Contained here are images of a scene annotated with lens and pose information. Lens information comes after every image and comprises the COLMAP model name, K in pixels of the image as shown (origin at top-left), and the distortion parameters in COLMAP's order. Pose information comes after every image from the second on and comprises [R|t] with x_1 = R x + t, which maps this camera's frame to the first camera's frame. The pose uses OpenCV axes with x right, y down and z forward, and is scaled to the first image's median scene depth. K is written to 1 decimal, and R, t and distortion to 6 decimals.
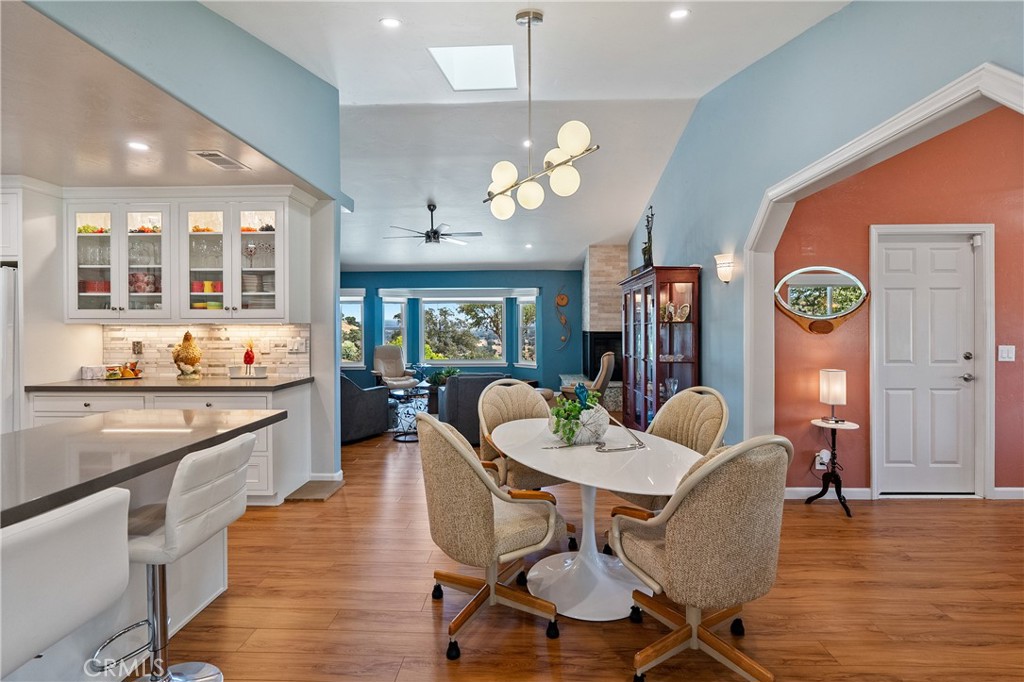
lens RADIAL K [[474.2, 0, 516.3], [0, 474.2, 331.5], [0, 0, 1]] dist [-0.008879, 0.002663]
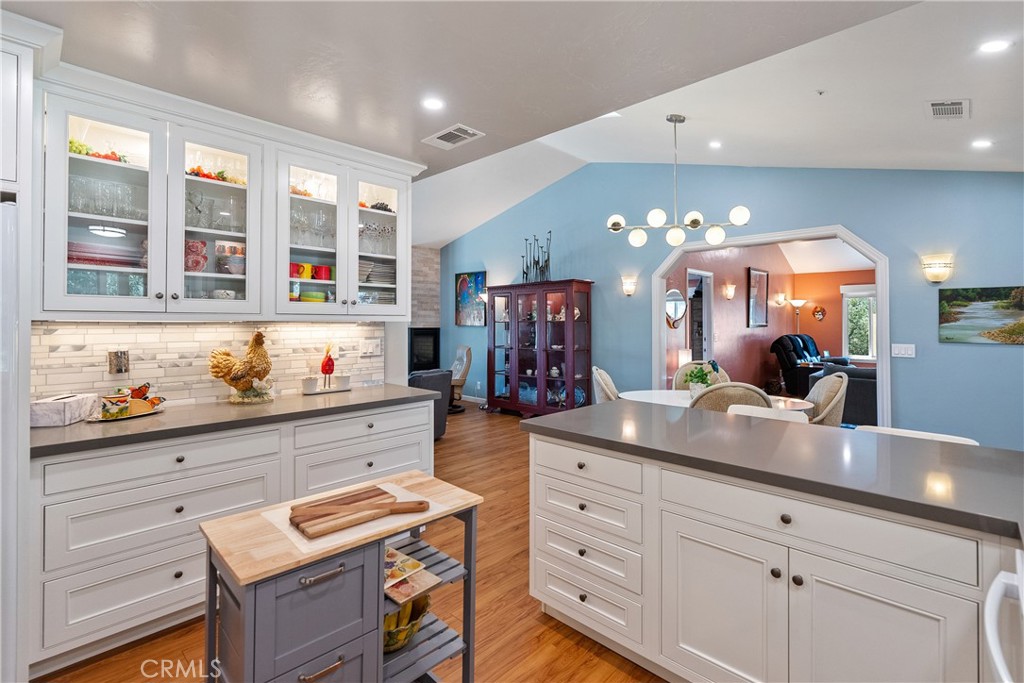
lens RADIAL K [[474.2, 0, 511.6], [0, 474.2, 317.4], [0, 0, 1]] dist [-0.008879, 0.002663]
pose [[0.672543, 0.009582, 0.739996, -0.913501], [0.003914, 0.999856, -0.016504, -0.008884], [-0.740047, 0.013996, 0.672409, 0.253017]]
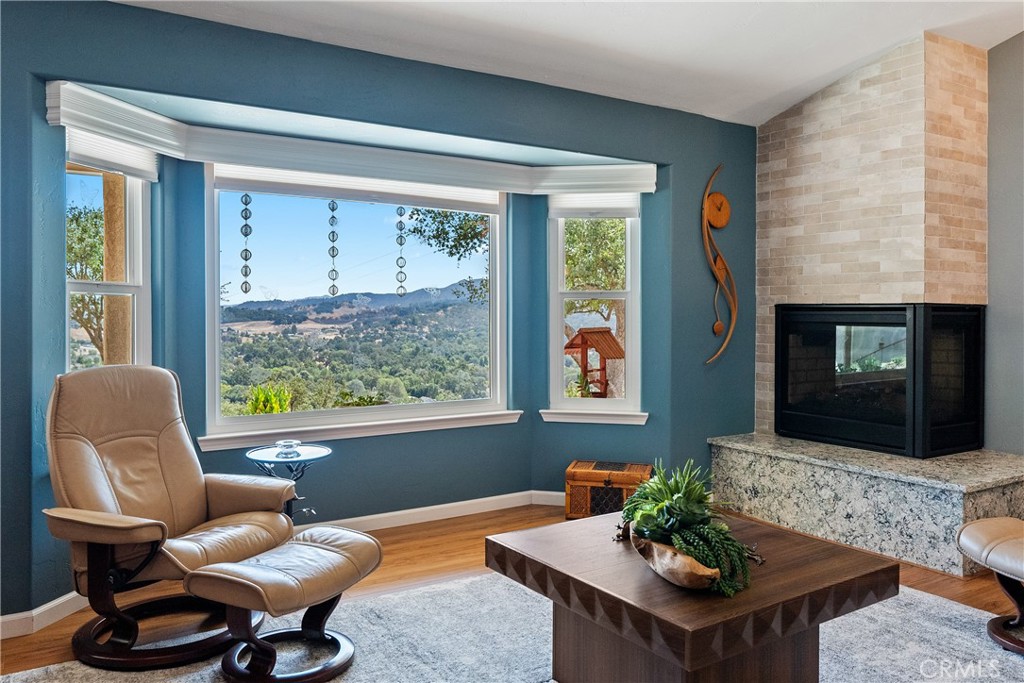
lens RADIAL K [[777.4, 0, 522.9], [0, 777.4, 319.6], [0, 0, 1]] dist [0.006668, 0.001442]
pose [[0.823079, -0.000268, 0.567927, -0.704530], [0.002573, 0.999991, -0.003257, 0.023783], [-0.567921, 0.004142, 0.823073, 1.402613]]
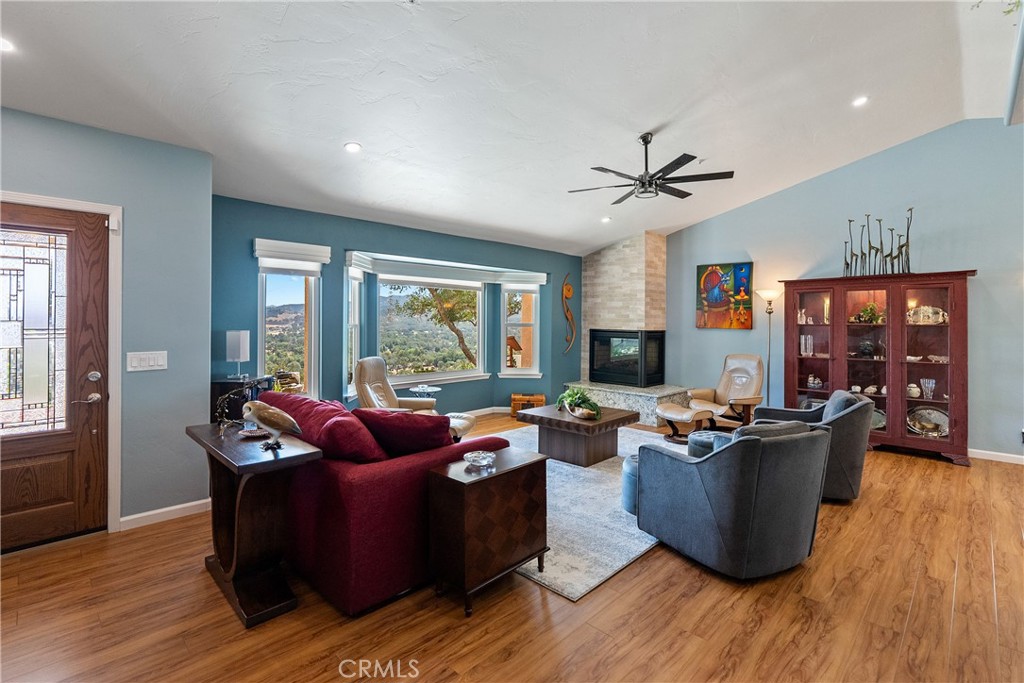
lens RADIAL K [[474.2, 0, 516.1], [0, 474.2, 319.4], [0, 0, 1]] dist [-0.008879, 0.002663]
pose [[0.680189, 0.009742, 0.732972, -1.234039], [-0.002706, 0.999938, -0.010780, -0.019931], [-0.733032, 0.005349, 0.680173, 1.135027]]
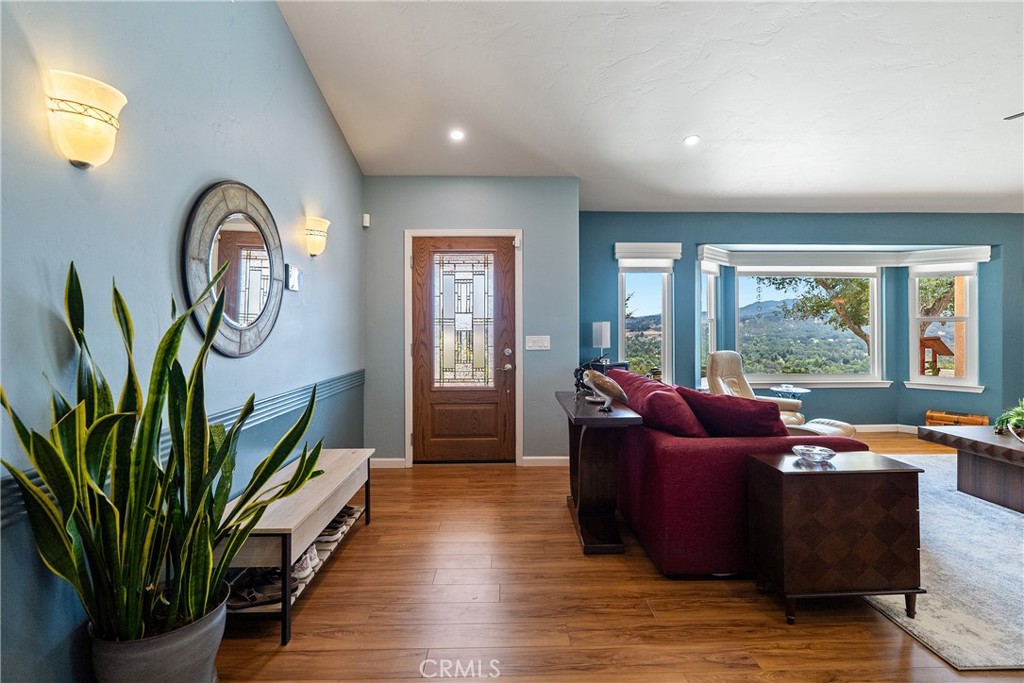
lens RADIAL K [[474.2, 0, 514.6], [0, 474.2, 324.3], [0, 0, 1]] dist [-0.008879, 0.002663]
pose [[0.998858, 0.002000, 0.047733, -1.178197], [-0.001402, 0.999920, -0.012547, 0.013878], [-0.047754, 0.012466, 0.998781, 1.075674]]
